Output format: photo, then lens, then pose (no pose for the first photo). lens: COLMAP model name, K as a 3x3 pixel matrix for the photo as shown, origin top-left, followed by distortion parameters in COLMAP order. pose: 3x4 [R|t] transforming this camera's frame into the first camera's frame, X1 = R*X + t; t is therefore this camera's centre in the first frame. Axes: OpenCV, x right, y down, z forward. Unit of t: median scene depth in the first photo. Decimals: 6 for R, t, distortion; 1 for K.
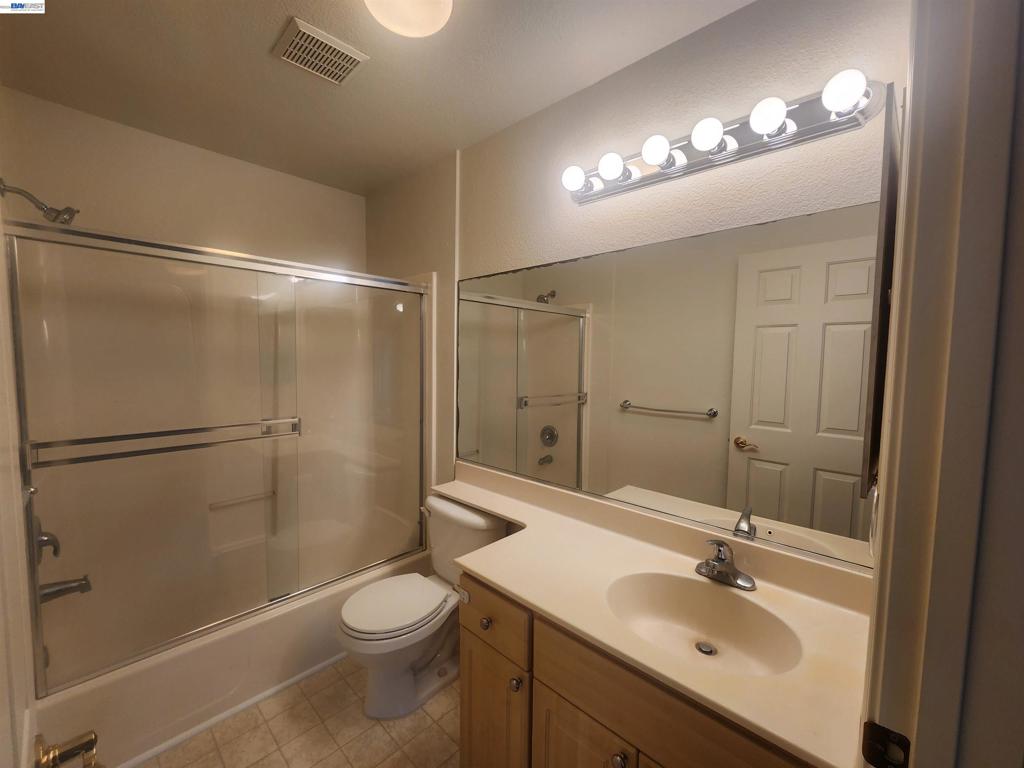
lens RADIAL K [[416.2, 0, 508.1], [0, 416.2, 384.8], [0, 0, 1]] dist [-0.006368, 0.000590]
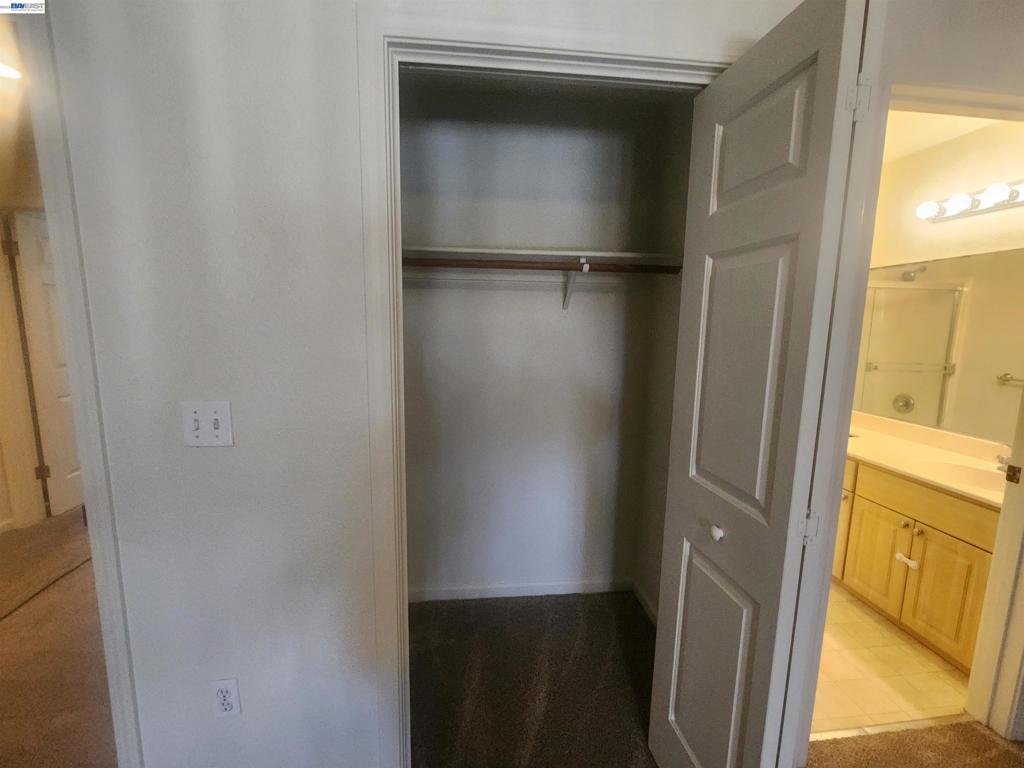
lens RADIAL K [[423.7, 0, 515.3], [0, 423.7, 383.0], [0, 0, 1]] dist [-0.000519, -0.000201]
pose [[0.770298, 0.086773, -0.631753, 0.022707], [-0.047066, 0.995733, 0.079379, 0.053655], [0.635945, -0.031411, 0.771095, -0.815544]]
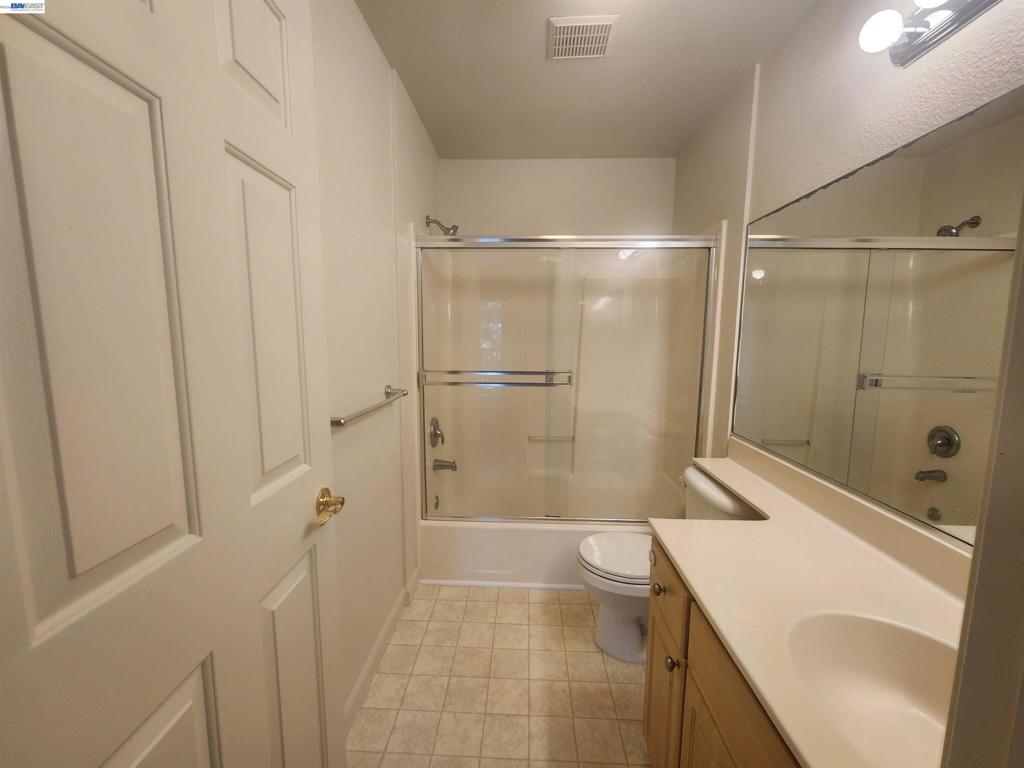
lens RADIAL K [[416.2, 0, 508.1], [0, 416.2, 384.8], [0, 0, 1]] dist [-0.006368, 0.000590]
pose [[0.659275, 0.083519, -0.747249, 0.219100], [-0.049479, 0.996477, 0.067721, 0.040767], [0.750272, -0.007673, 0.661085, 0.078681]]
